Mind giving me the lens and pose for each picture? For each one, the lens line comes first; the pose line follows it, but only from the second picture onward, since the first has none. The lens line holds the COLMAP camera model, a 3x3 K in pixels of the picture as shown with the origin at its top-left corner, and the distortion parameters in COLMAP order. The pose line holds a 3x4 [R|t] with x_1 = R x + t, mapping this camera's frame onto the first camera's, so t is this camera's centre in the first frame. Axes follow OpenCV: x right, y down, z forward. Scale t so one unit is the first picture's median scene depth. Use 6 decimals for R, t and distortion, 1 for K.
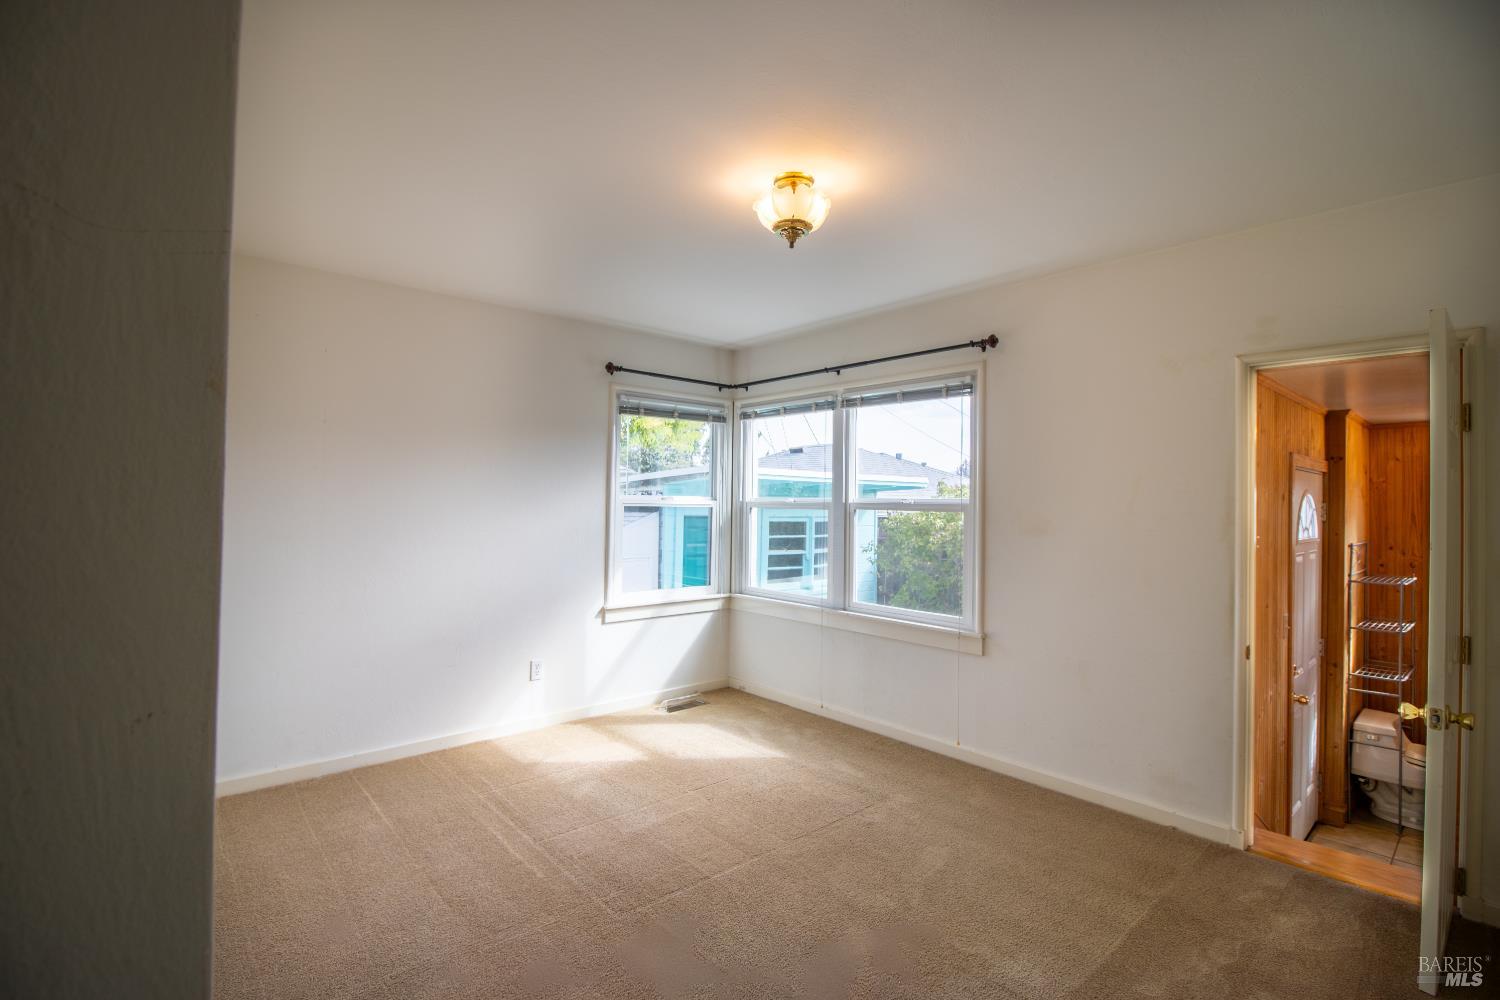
lens RADIAL K [[696.7, 0, 740.5], [0, 696.7, 501.5], [0, 0, 1]] dist [-0.004911, -0.006523]
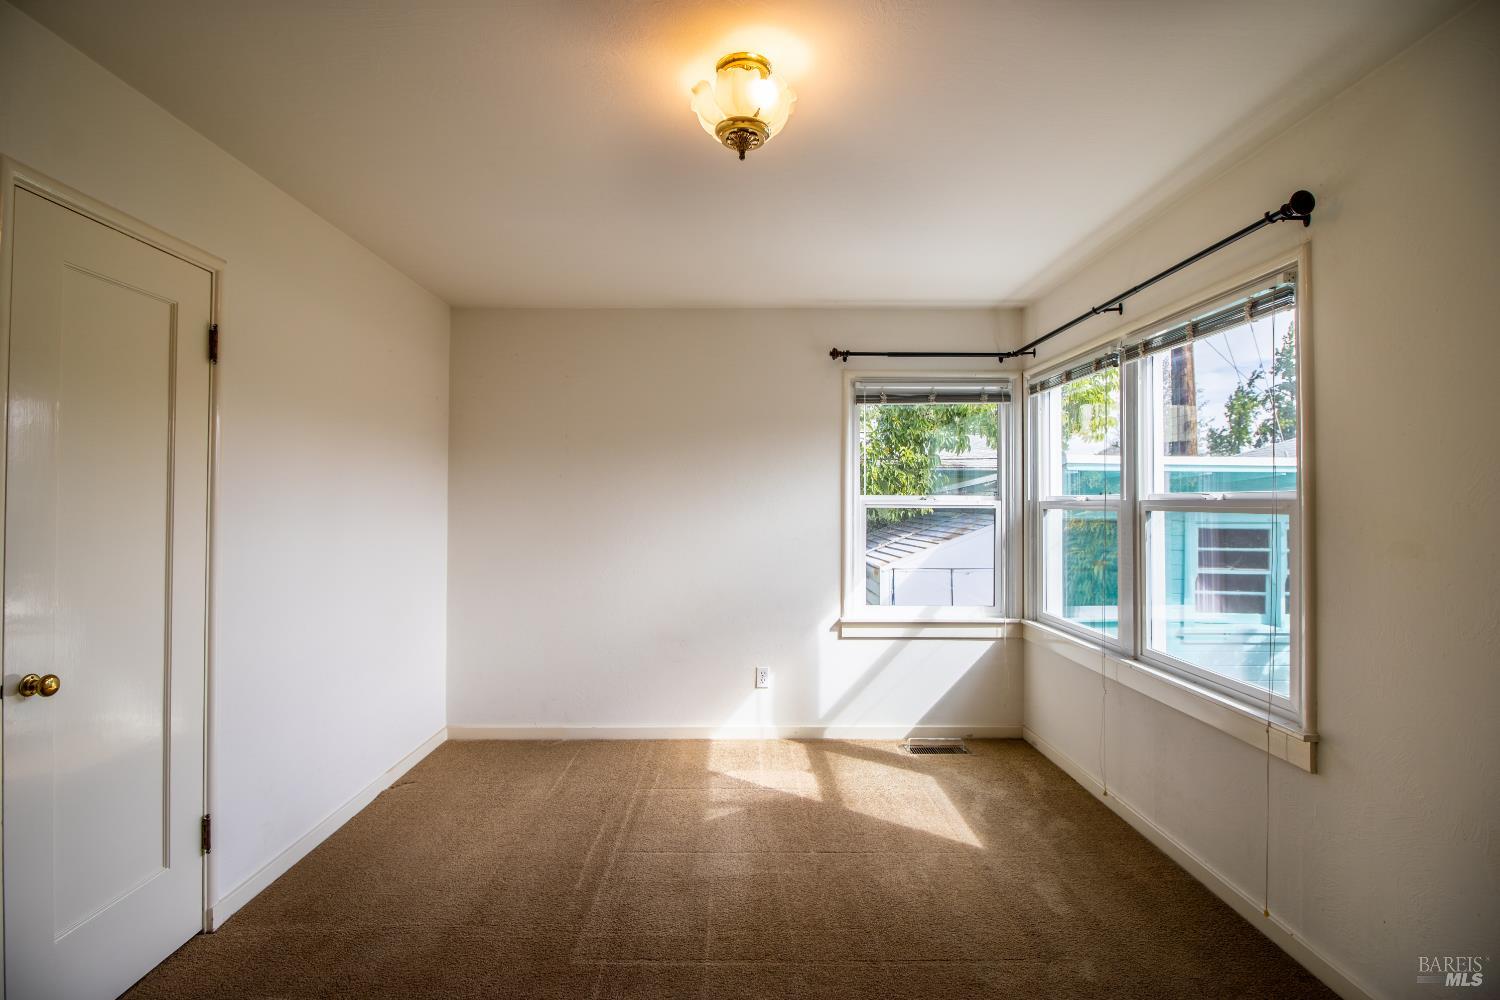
lens RADIAL K [[696.7, 0, 737.5], [0, 696.7, 500.4], [0, 0, 1]] dist [-0.004911, -0.006523]
pose [[0.755593, -0.011952, -0.654932, 0.289965], [0.007583, 0.999926, -0.009499, 0.004612], [0.654997, 0.002211, 0.755628, 0.226864]]
